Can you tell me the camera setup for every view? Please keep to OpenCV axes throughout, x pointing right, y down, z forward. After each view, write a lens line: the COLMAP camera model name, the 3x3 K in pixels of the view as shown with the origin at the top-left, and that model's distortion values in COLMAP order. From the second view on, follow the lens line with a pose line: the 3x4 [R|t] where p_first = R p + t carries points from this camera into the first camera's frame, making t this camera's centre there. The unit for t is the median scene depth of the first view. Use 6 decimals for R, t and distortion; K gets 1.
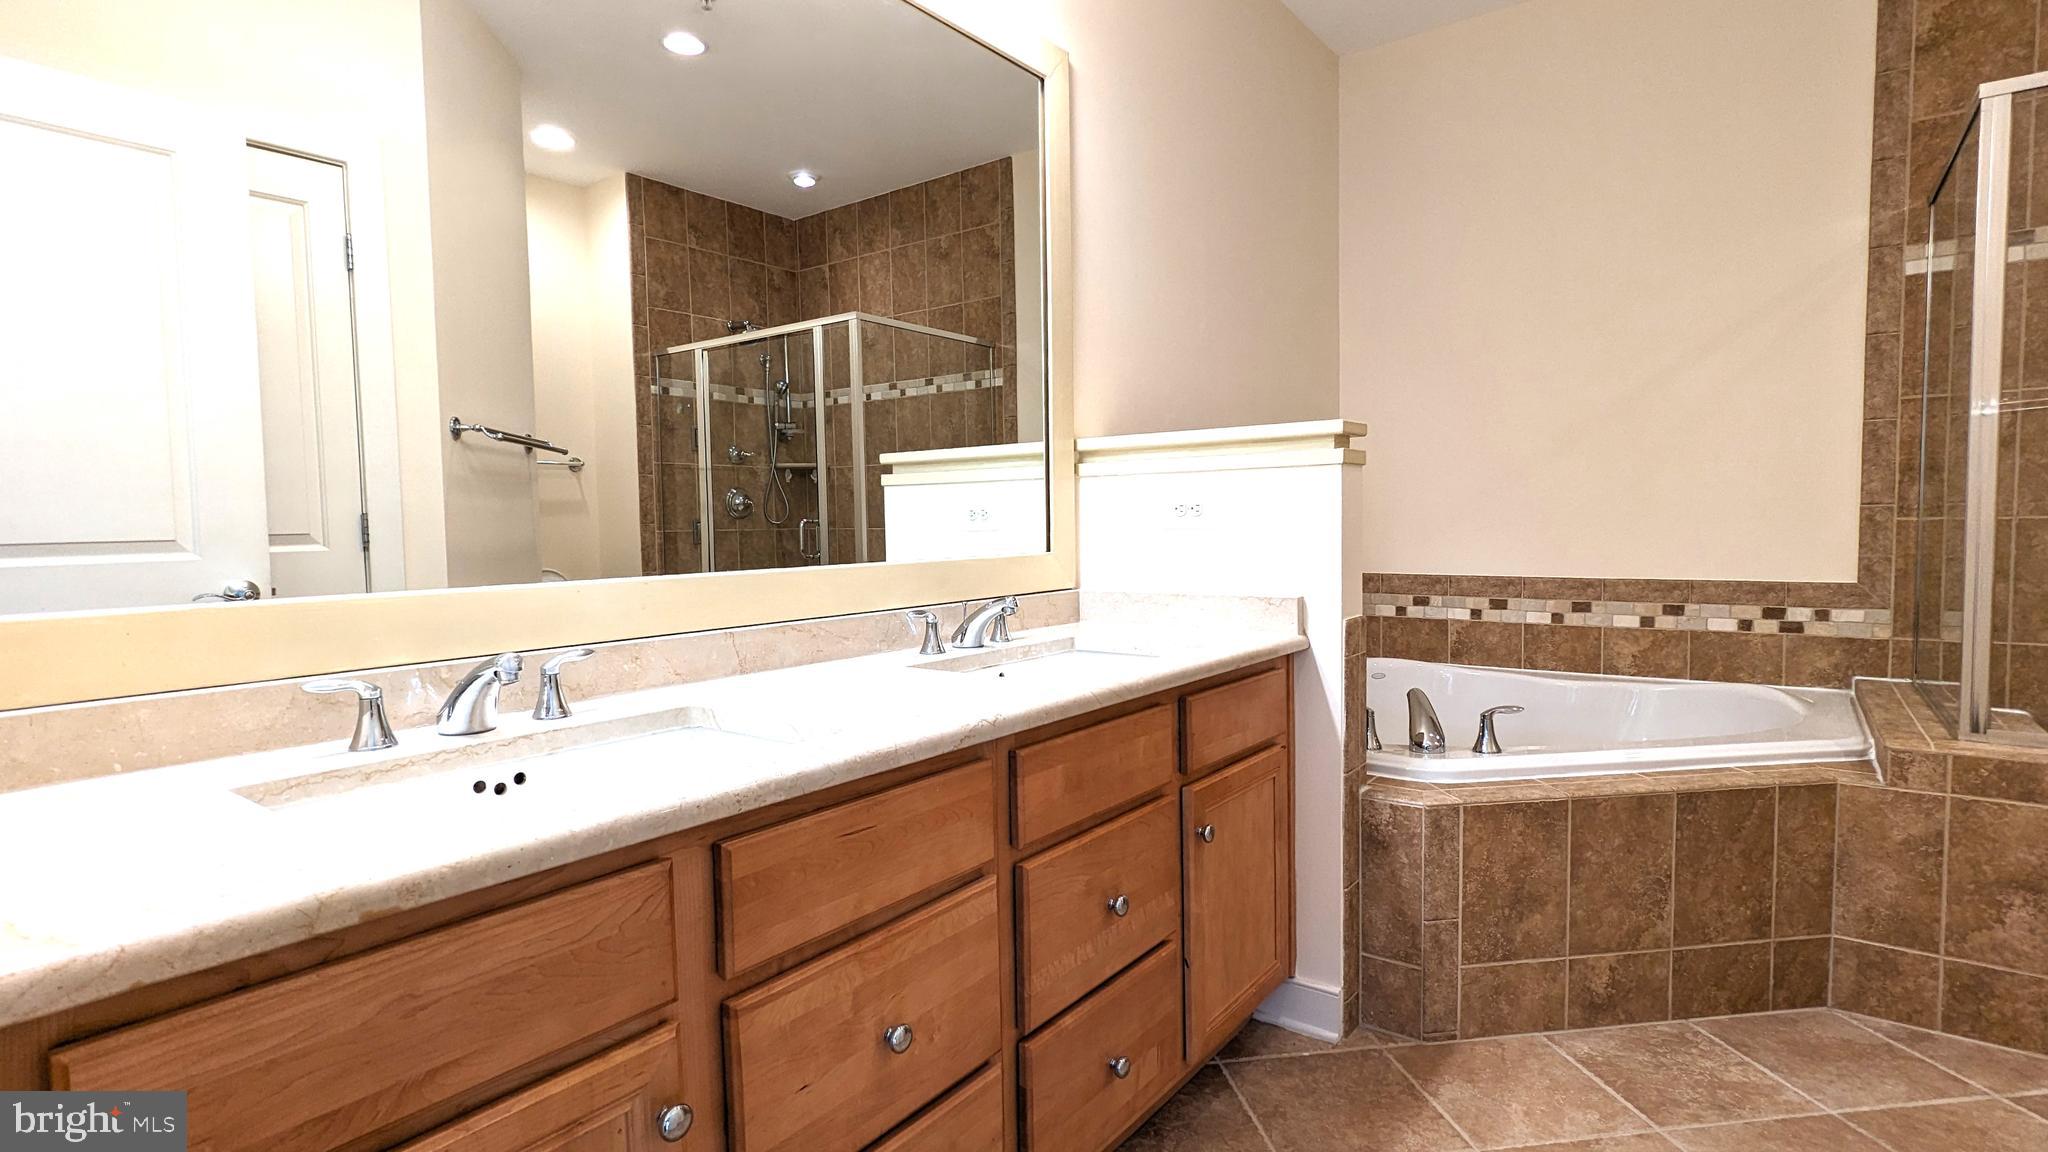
lens RADIAL K [[994.7, 0, 1023.2], [0, 994.7, 584.0], [0, 0, 1]] dist [0.002603, 0.000478]
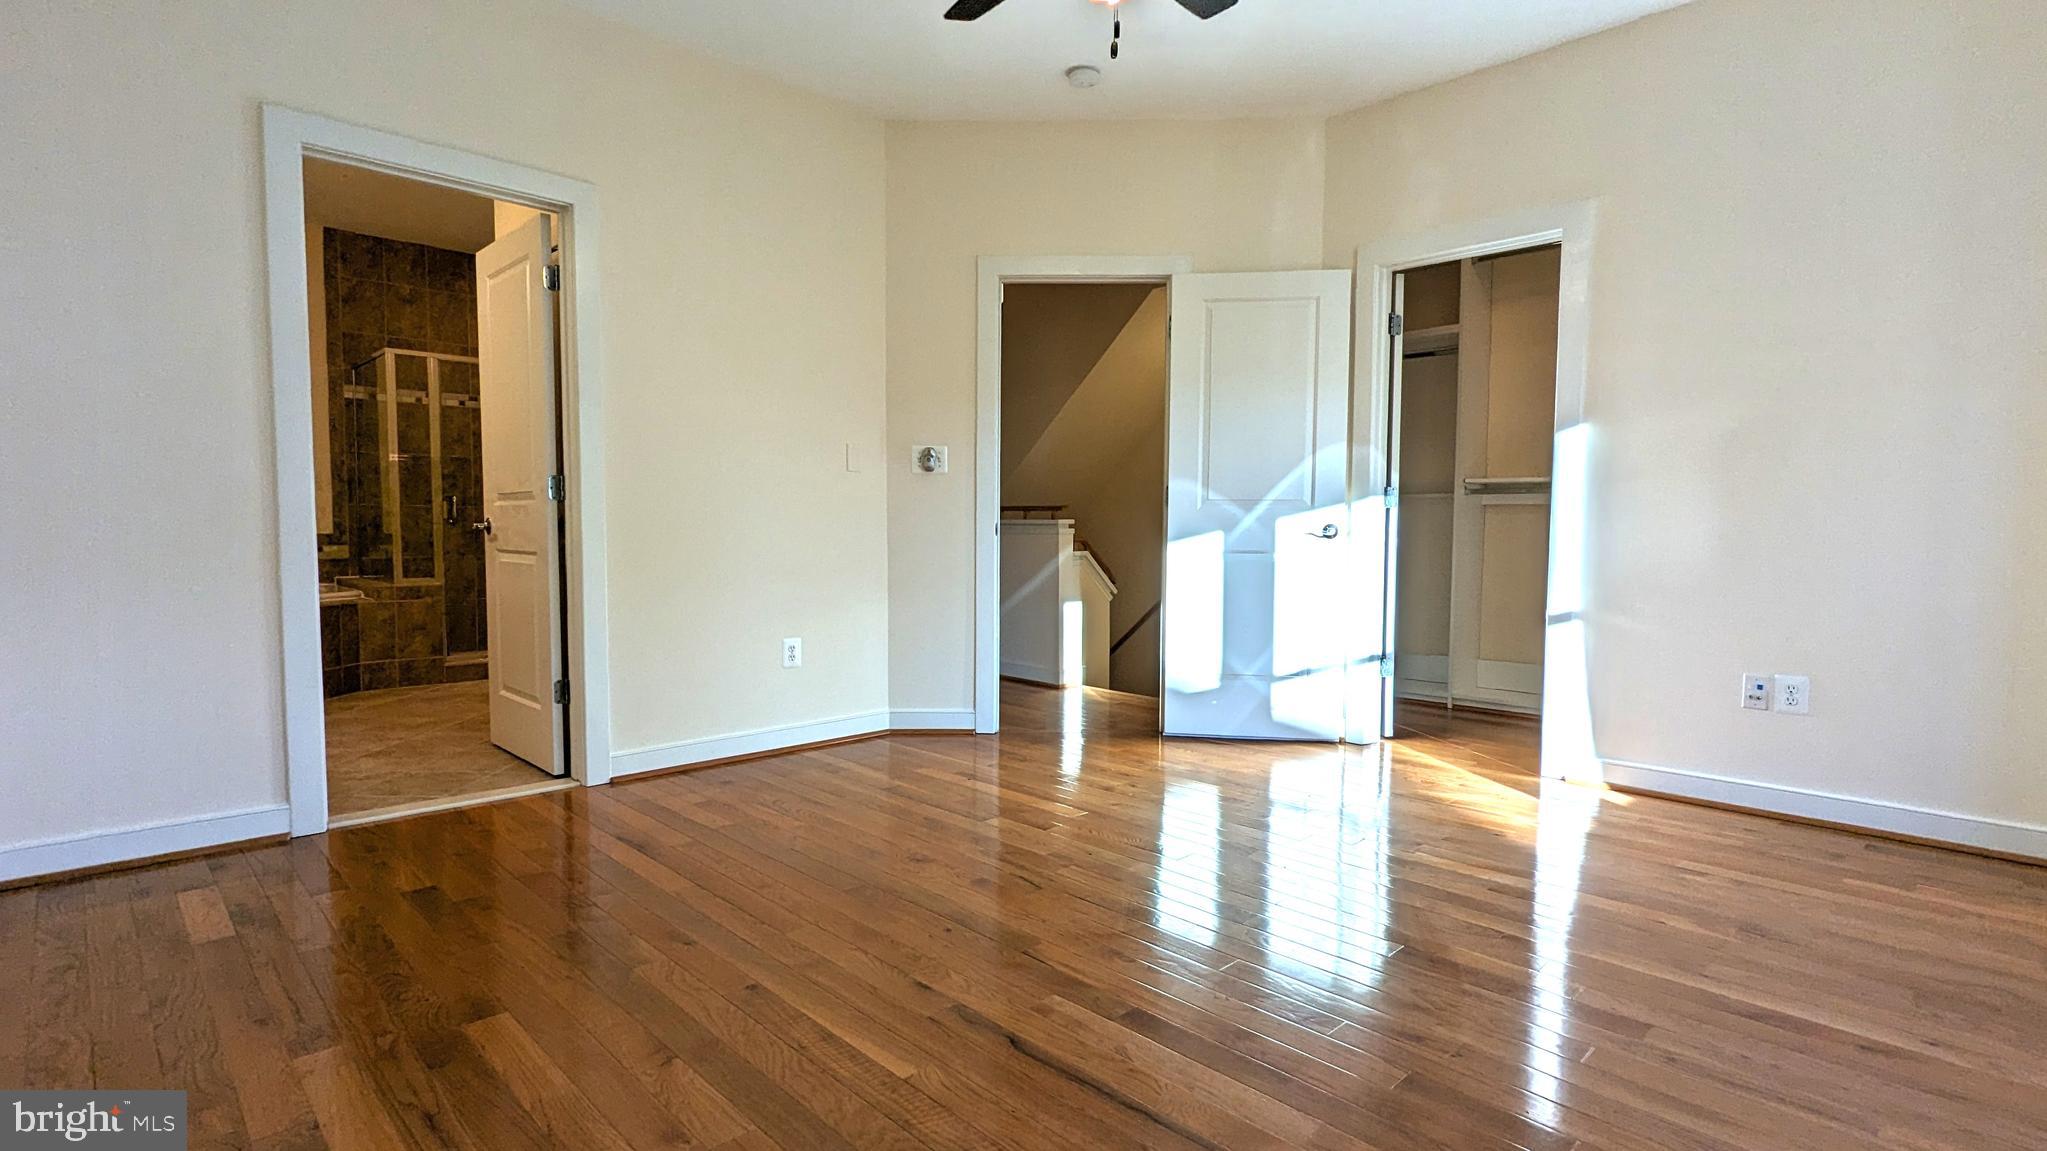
lens RADIAL K [[966.5, 0, 1027.3], [0, 966.5, 585.3], [0, 0, 1]] dist [0.002488, 0.000309]
pose [[0.138838, -0.048749, 0.989114, -1.164791], [0.052361, 0.997752, 0.041825, 0.114027], [-0.988930, 0.045984, 0.141079, -0.879225]]
